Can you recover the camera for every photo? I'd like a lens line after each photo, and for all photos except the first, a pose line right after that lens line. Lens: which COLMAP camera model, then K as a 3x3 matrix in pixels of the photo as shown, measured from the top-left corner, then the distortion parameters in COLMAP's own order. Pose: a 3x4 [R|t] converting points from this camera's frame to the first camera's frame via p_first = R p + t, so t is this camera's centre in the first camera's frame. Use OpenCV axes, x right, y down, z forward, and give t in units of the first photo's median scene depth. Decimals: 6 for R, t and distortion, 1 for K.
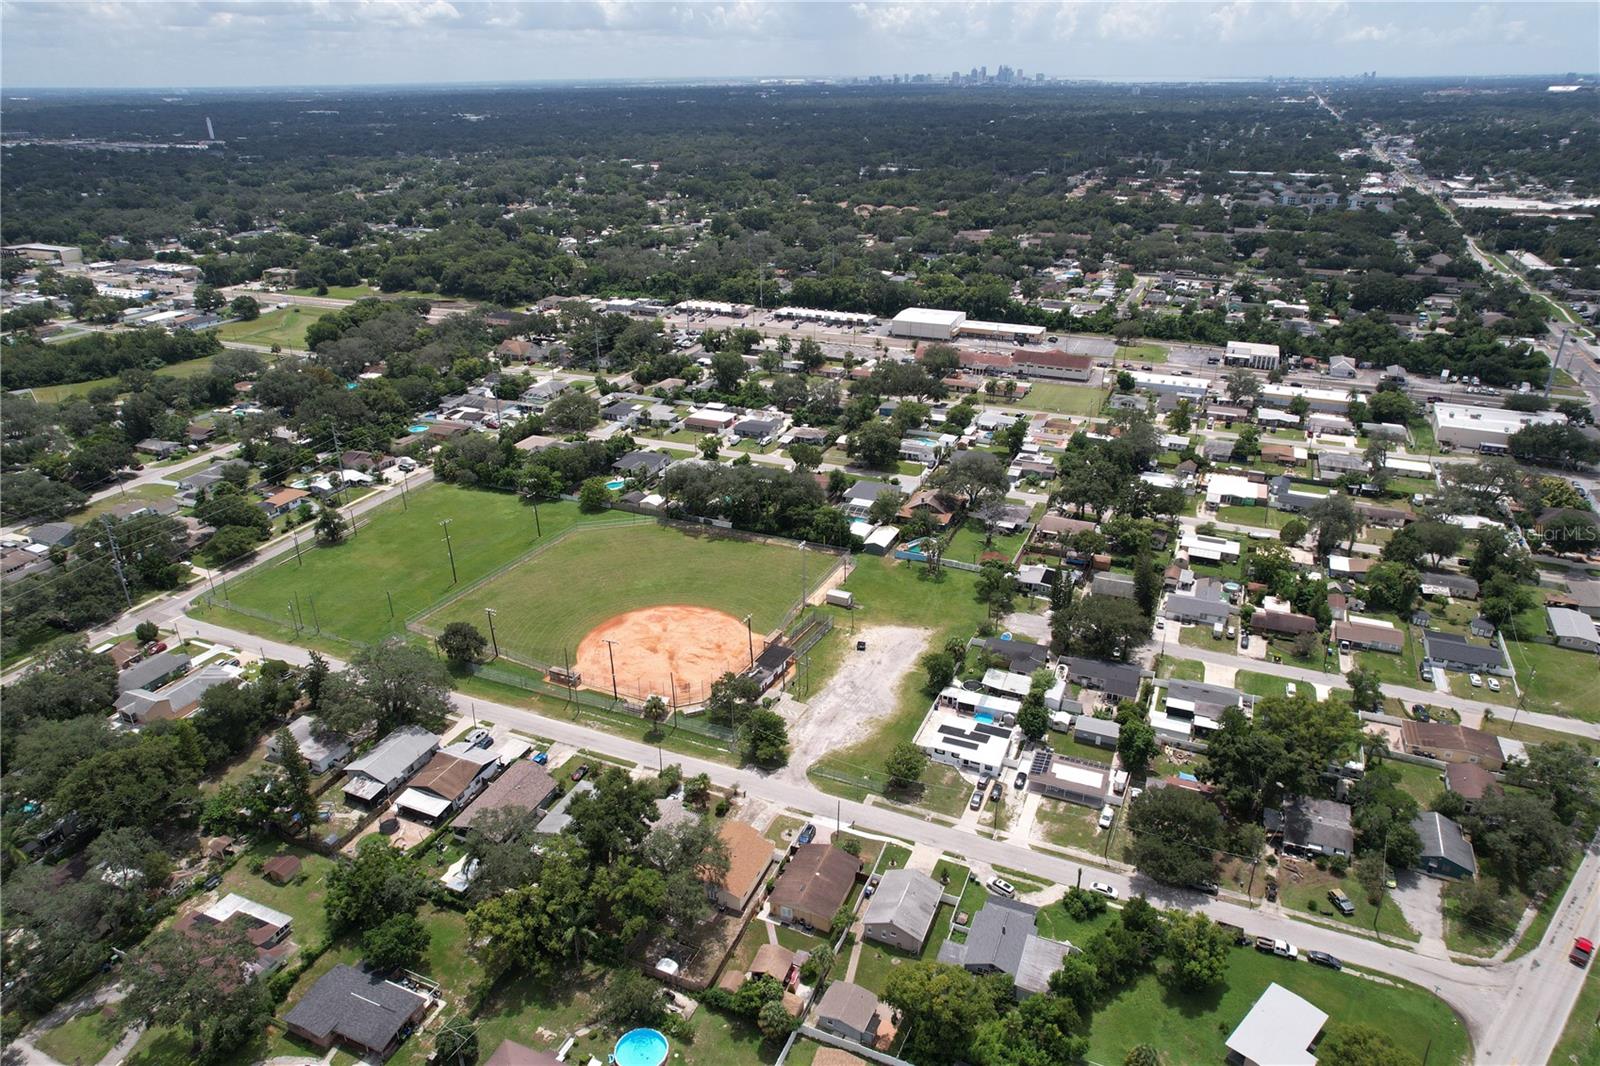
lens RADIAL K [[1028.8, 0, 798.1], [0, 1028.8, 513.4], [0, 0, 1]] dist [-0.071894, 0.062122]
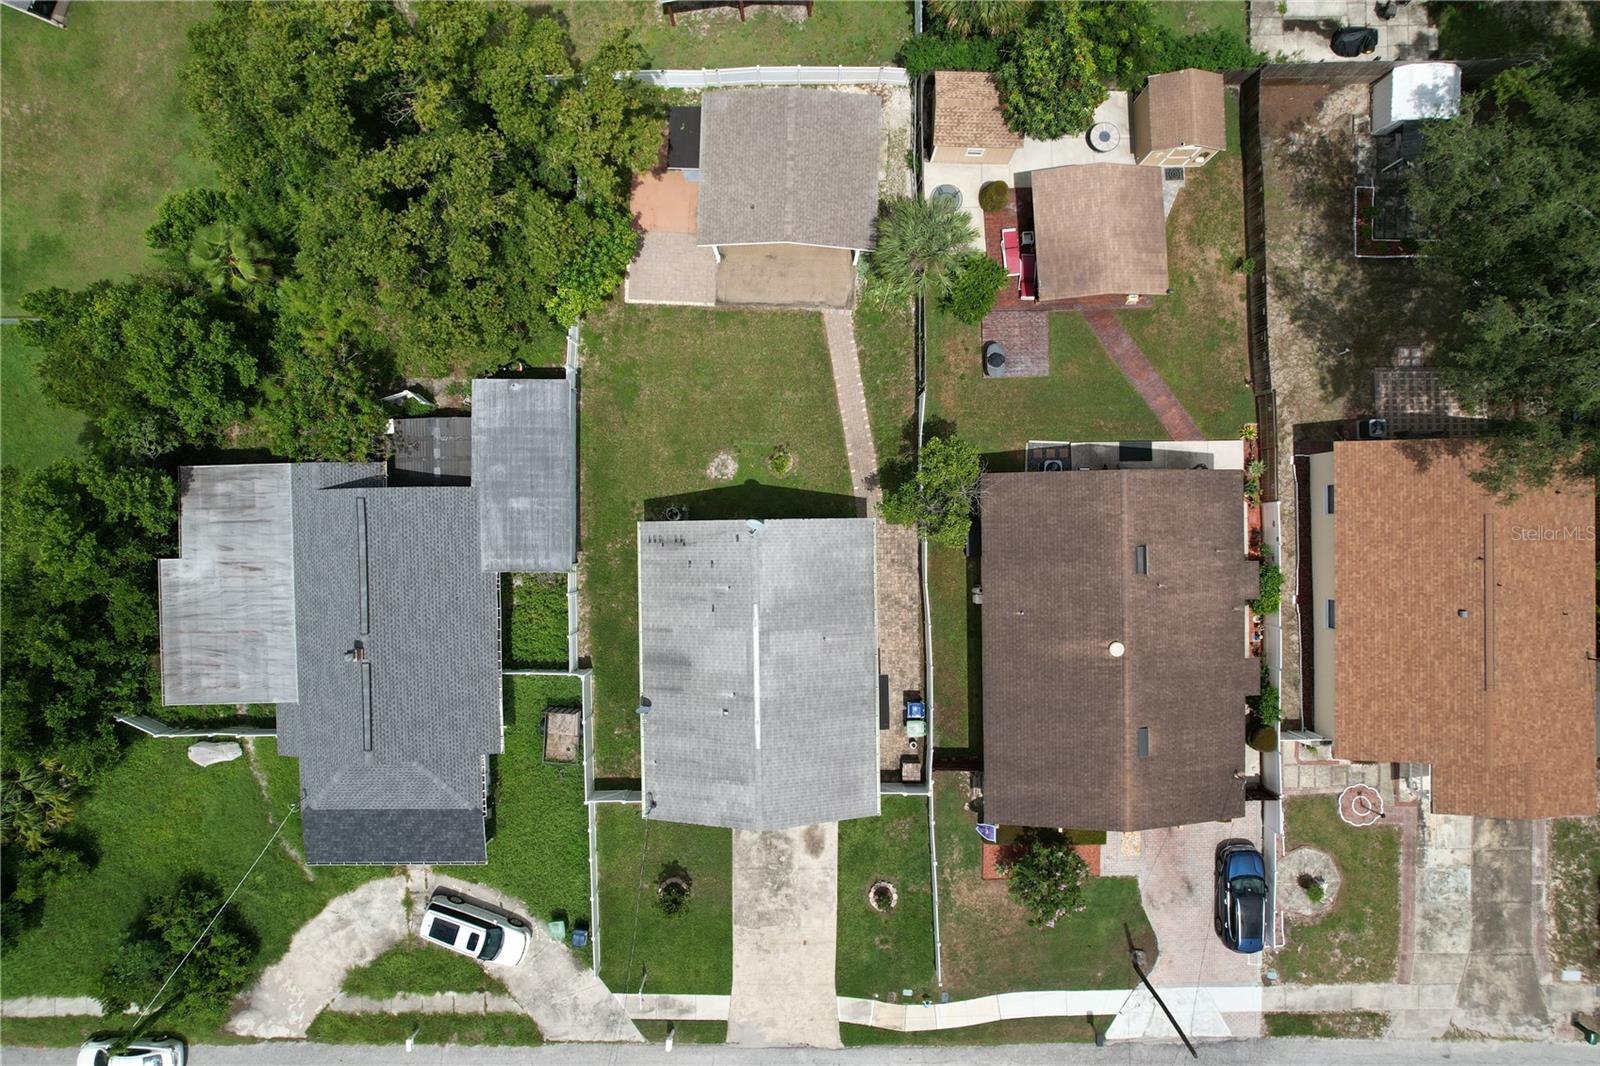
lens RADIAL K [[1028.8, 0, 798.1], [0, 1028.8, 513.4], [0, 0, 1]] dist [-0.071894, 0.062122]
pose [[-0.914500, 0.404140, 0.018977, 0.049392], [-0.149265, -0.380616, 0.912607, 0.105699], [0.376044, 0.831747, 0.408397, 0.584202]]
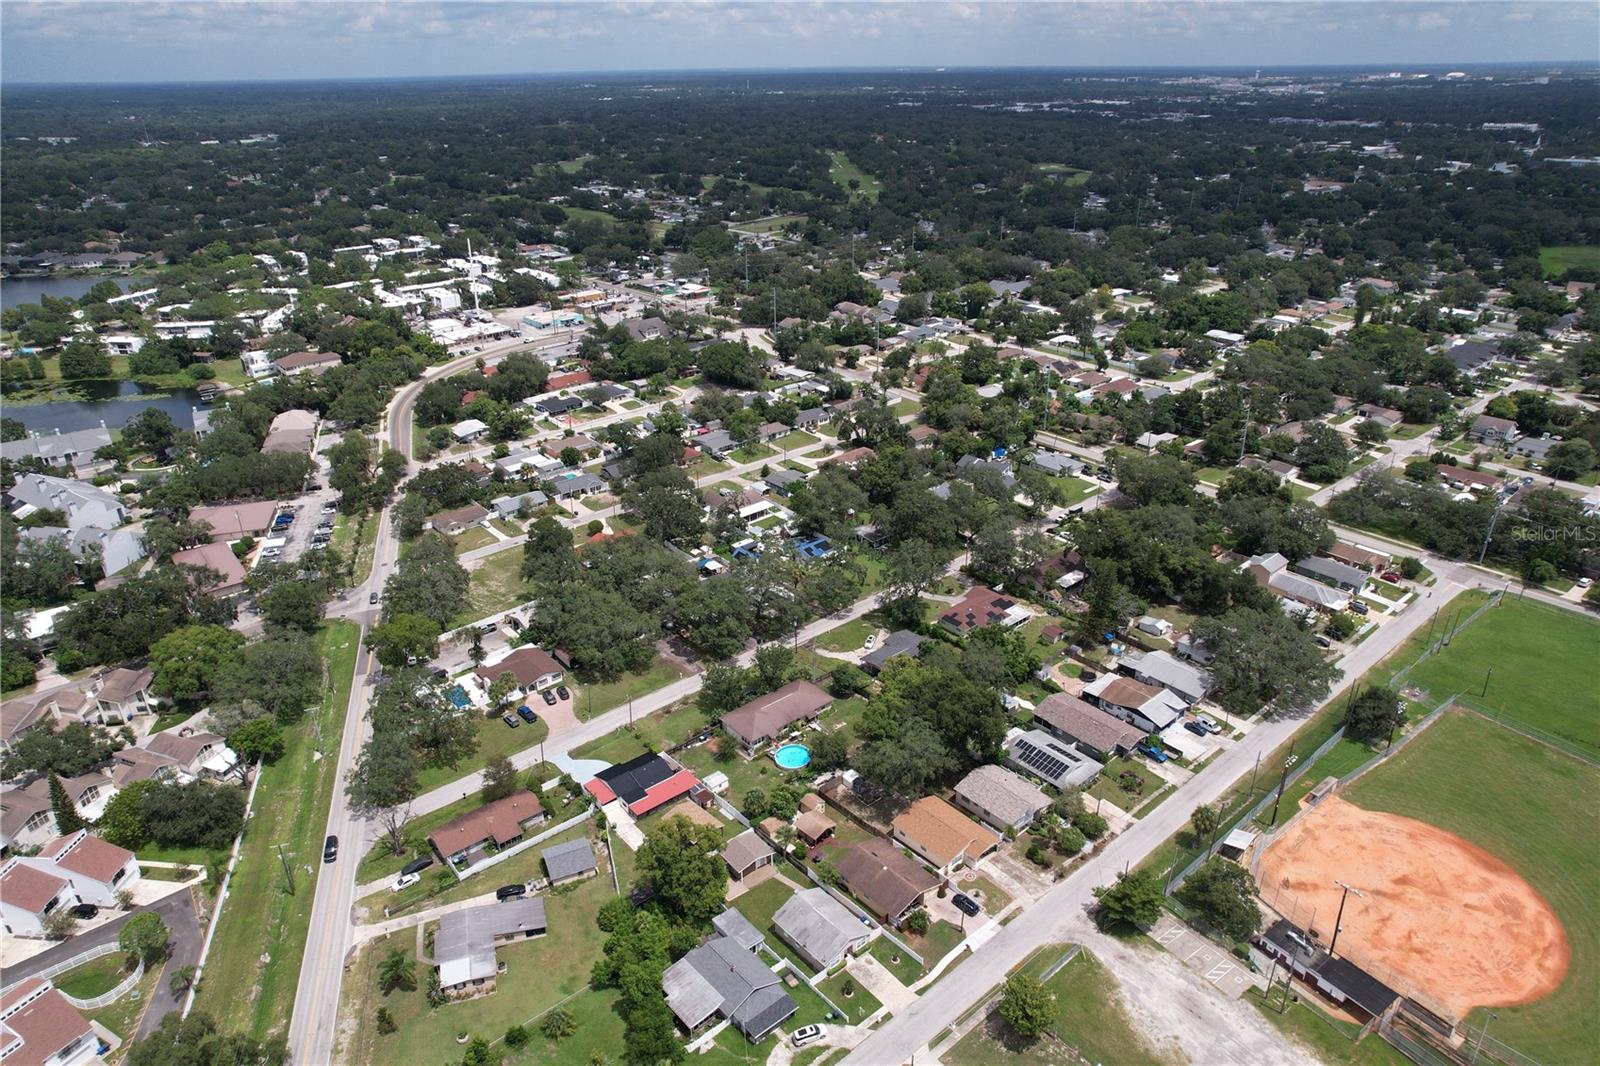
lens RADIAL K [[1028.8, 0, 798.1], [0, 1028.8, 513.4], [0, 0, 1]] dist [-0.071894, 0.062122]
pose [[-0.443483, 0.377053, -0.813114, 0.510066], [-0.344133, 0.766037, 0.542917, -0.293650], [0.827584, 0.520594, -0.209968, 0.664583]]
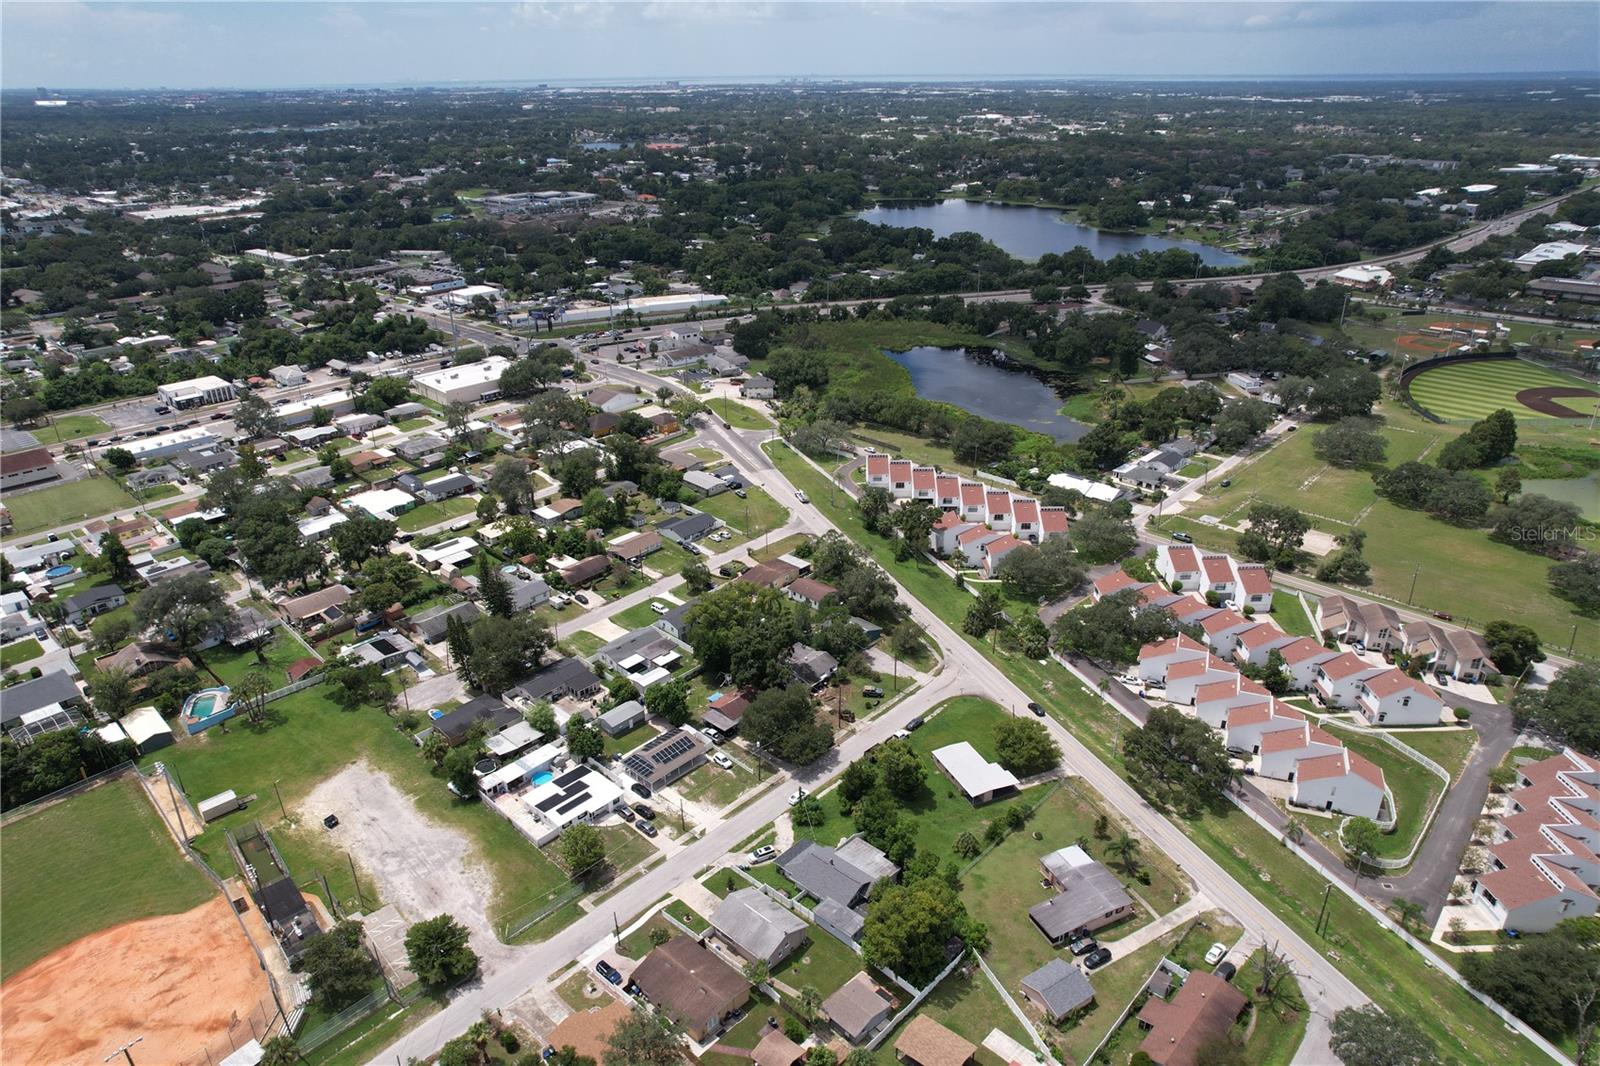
lens RADIAL K [[1028.8, 0, 798.1], [0, 1028.8, 513.4], [0, 0, 1]] dist [-0.071894, 0.062122]
pose [[0.334047, -0.373218, 0.865518, -0.396031], [0.383809, 0.892549, 0.236743, -0.125255], [-0.860873, 0.253110, 0.441398, 0.294861]]
